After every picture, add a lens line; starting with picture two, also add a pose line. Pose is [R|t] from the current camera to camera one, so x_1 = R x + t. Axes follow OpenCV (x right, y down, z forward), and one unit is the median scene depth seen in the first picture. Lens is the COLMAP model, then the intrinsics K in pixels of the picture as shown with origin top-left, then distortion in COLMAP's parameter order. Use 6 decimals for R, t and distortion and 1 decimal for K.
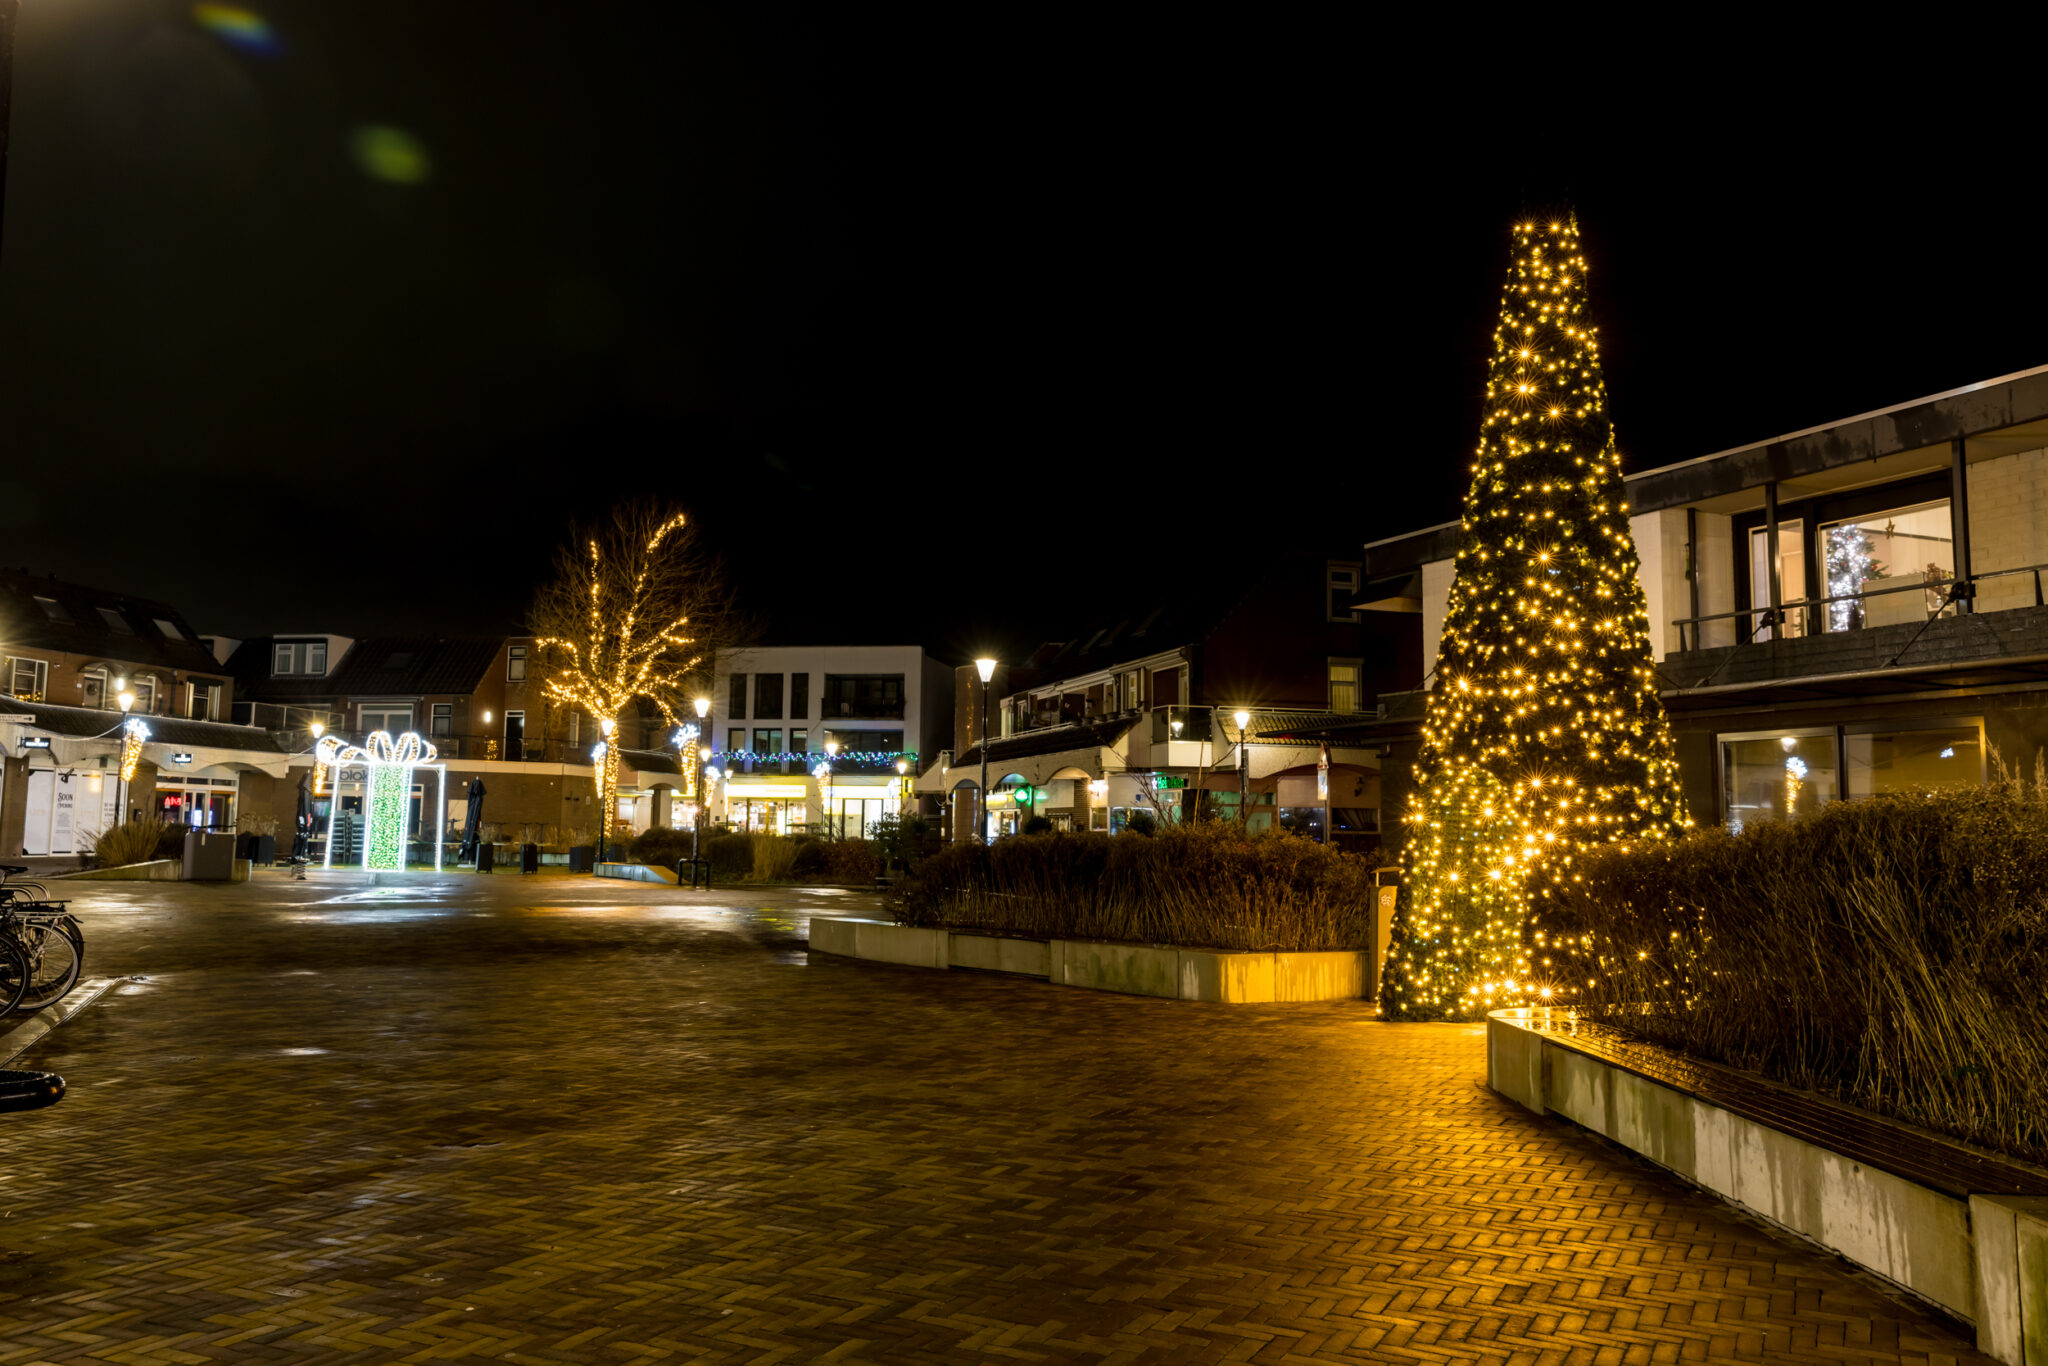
lens RADIAL K [[1635.5, 0, 1023.5], [0, 1635.5, 657.6], [0, 0, 1]] dist [0.025218, 0.001578]
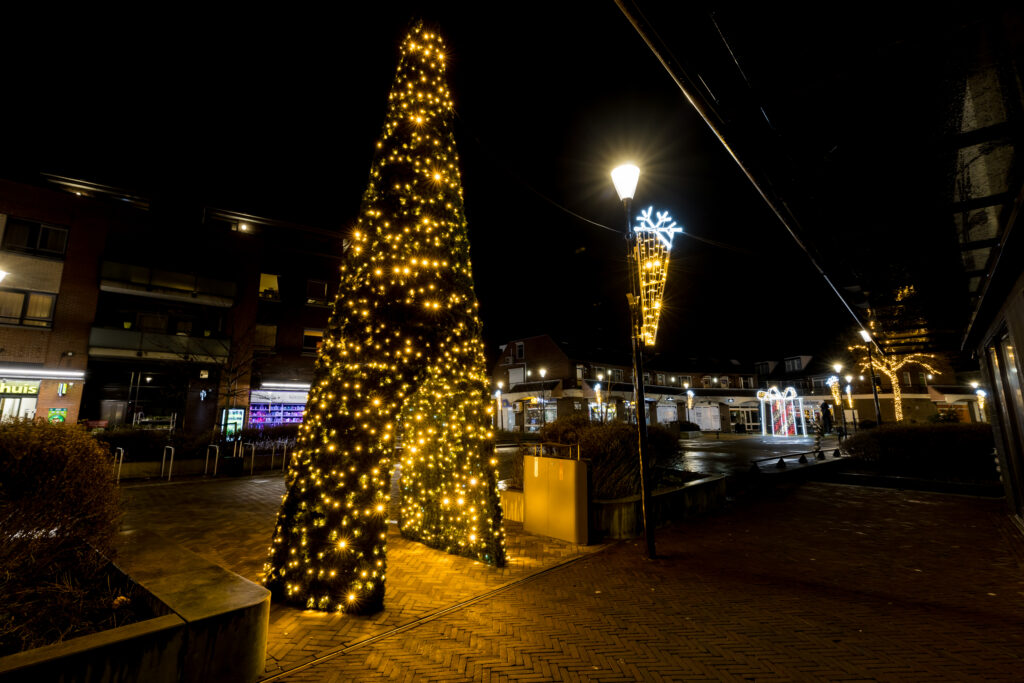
lens RADIAL K [[454.6, 0, 504.2], [0, 454.6, 337.2], [0, 0, 1]] dist [0.003879, 0.000570]
pose [[0.377370, -0.183665, -0.907667, 0.155093], [0.110159, 0.982079, -0.152923, 0.022966], [0.919487, -0.042279, 0.390840, 0.200844]]
